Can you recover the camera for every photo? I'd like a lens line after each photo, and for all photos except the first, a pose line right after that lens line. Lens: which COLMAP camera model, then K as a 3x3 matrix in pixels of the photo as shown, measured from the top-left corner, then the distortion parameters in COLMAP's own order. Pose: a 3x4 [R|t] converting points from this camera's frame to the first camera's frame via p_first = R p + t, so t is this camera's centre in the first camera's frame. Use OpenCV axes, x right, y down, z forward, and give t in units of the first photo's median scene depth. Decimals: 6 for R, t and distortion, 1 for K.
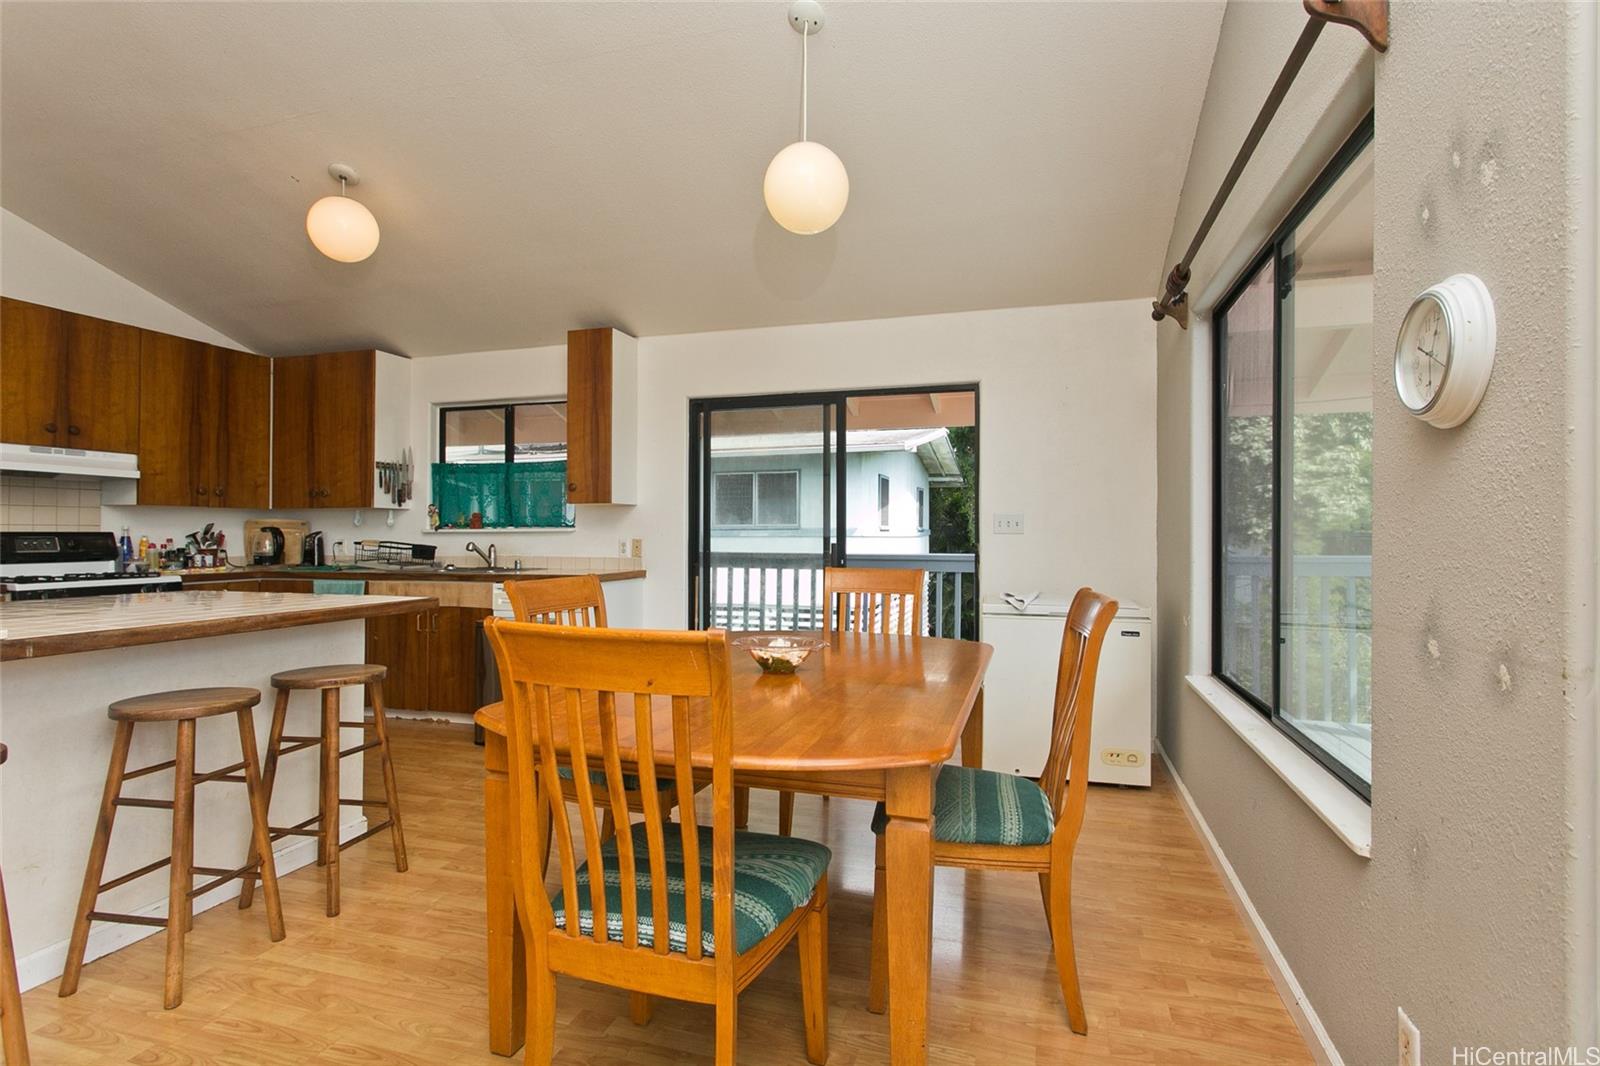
lens RADIAL K [[763.4, 0, 816.8], [0, 763.4, 525.9], [0, 0, 1]] dist [-0.001664, 0.002288]
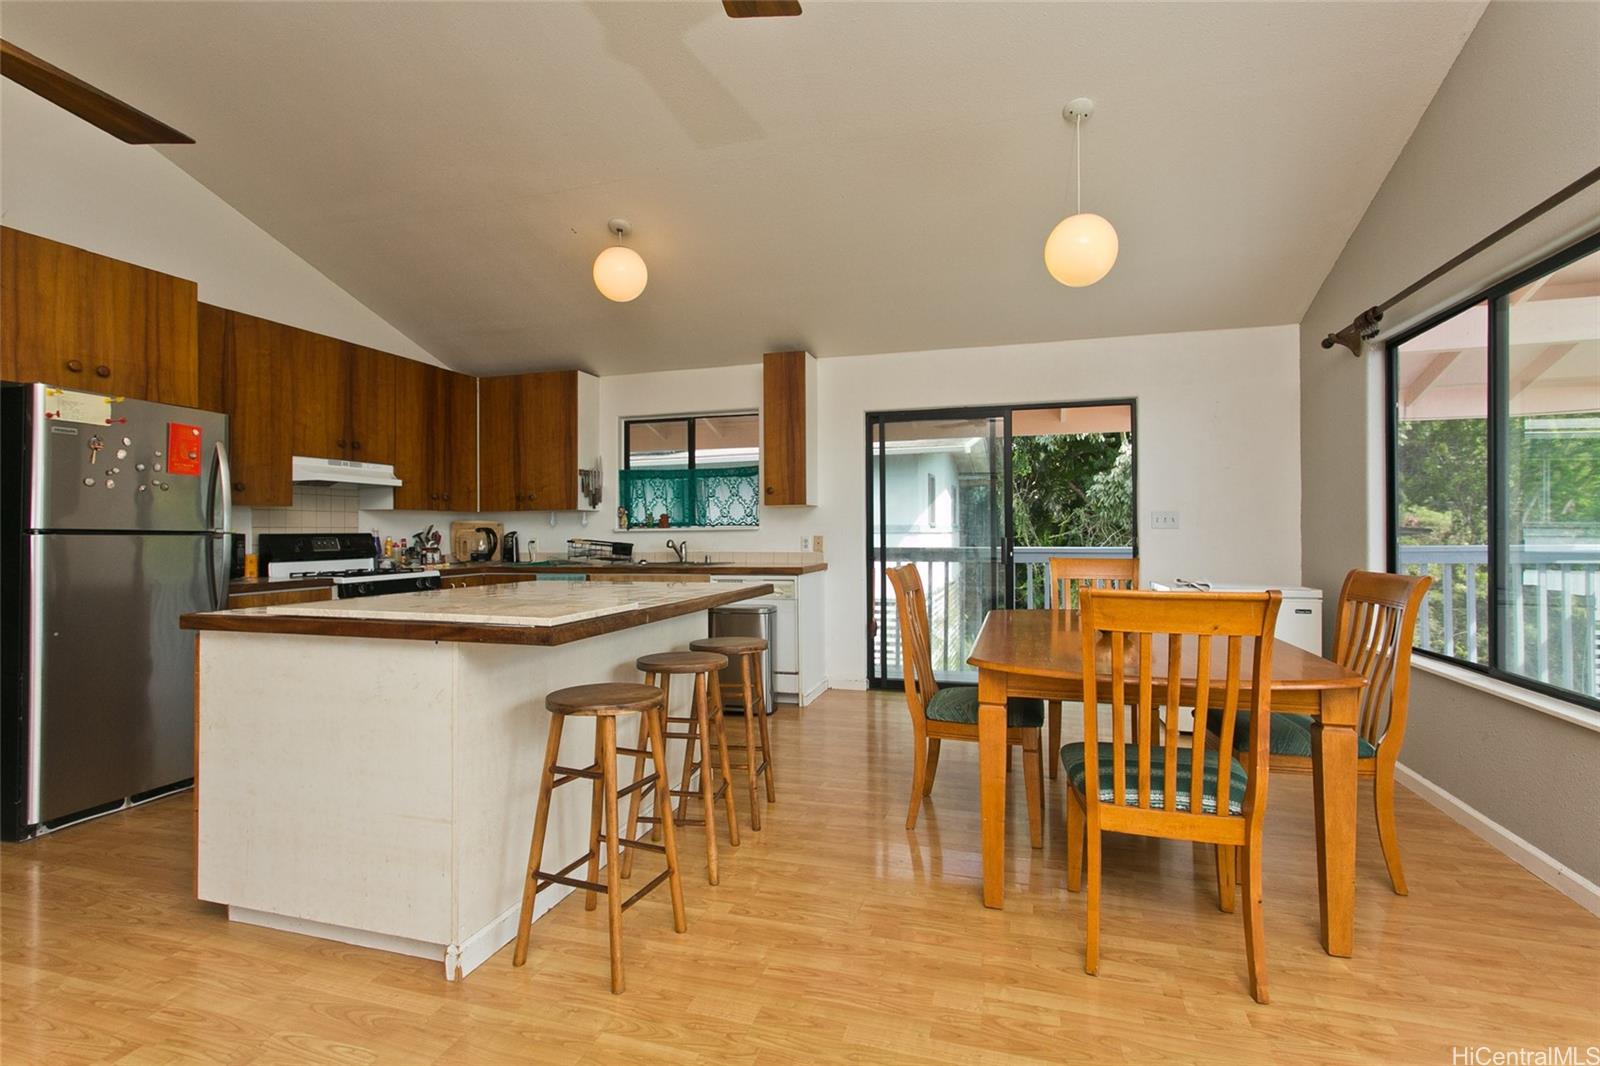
lens RADIAL K [[763.4, 0, 796.4], [0, 763.4, 524.2], [0, 0, 1]] dist [-0.001664, 0.002288]
pose [[0.999968, -0.007410, -0.002886, -0.266186], [0.007414, 0.999971, 0.001521, -0.002241], [0.002875, -0.001542, 0.999995, -0.133180]]
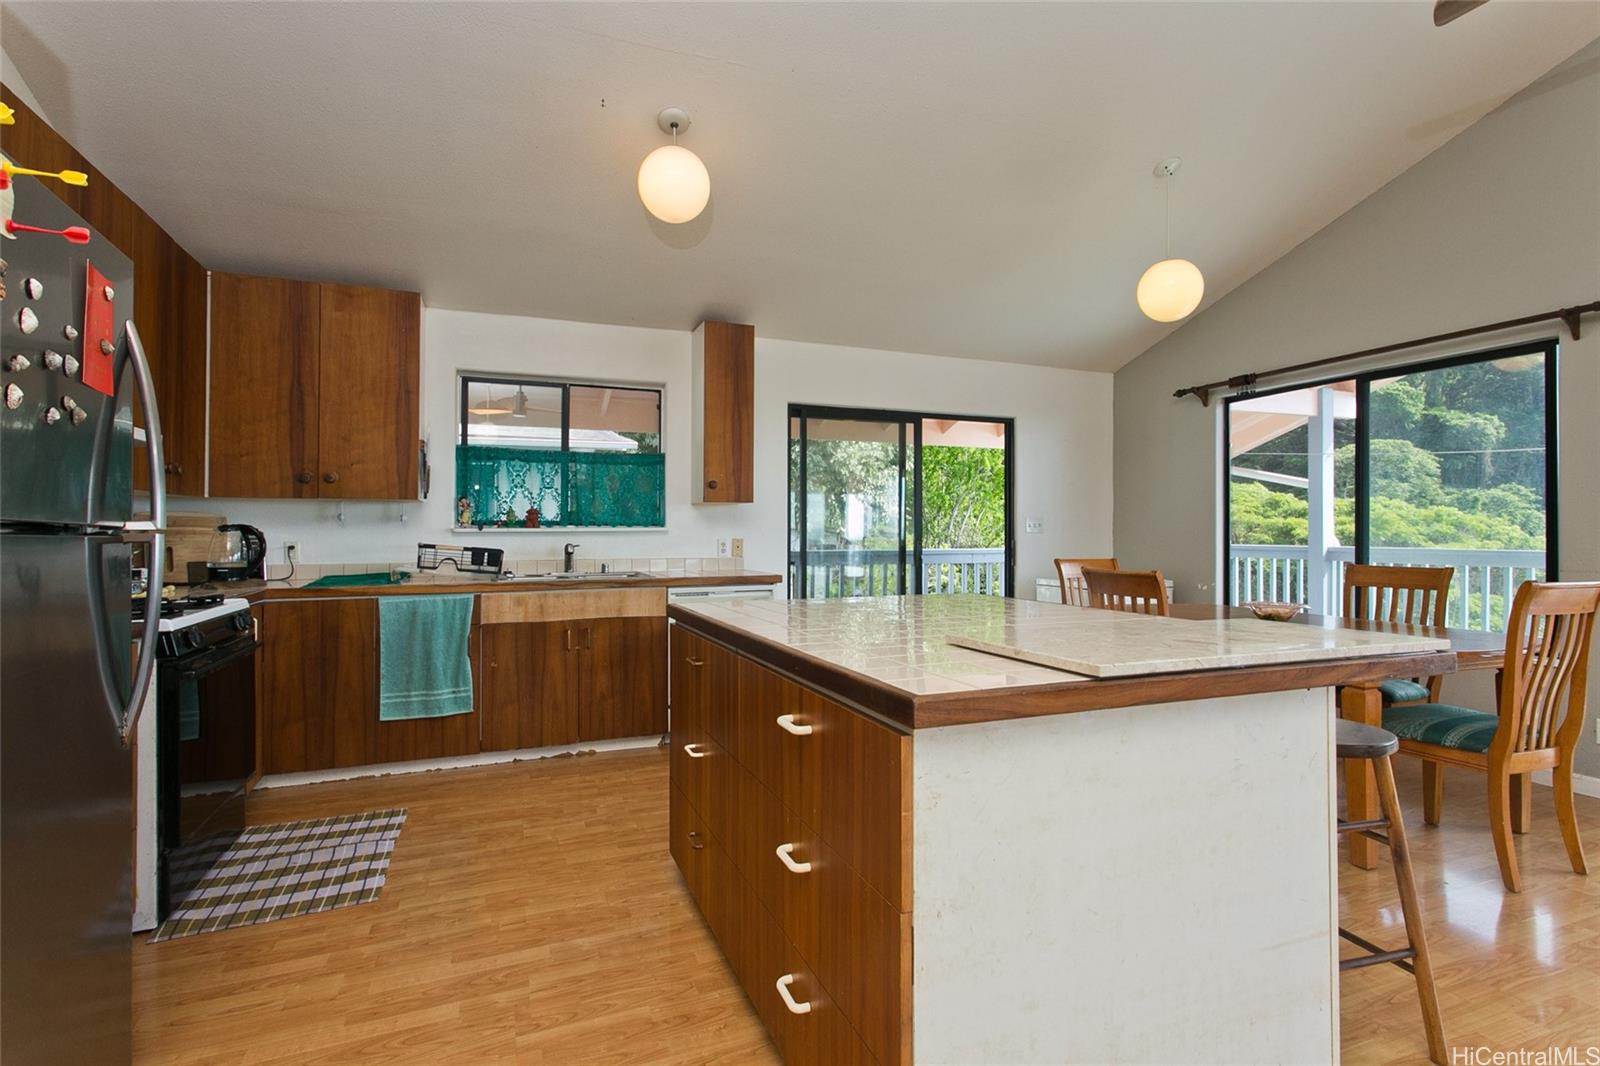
lens RADIAL K [[763.4, 0, 816.9], [0, 763.4, 531.7], [0, 0, 1]] dist [-0.001664, 0.002288]
pose [[0.779968, -0.000874, 0.625819, -0.781700], [-0.004602, 0.999964, 0.007133, 0.000532], [-0.625802, -0.008443, 0.779936, 0.163516]]
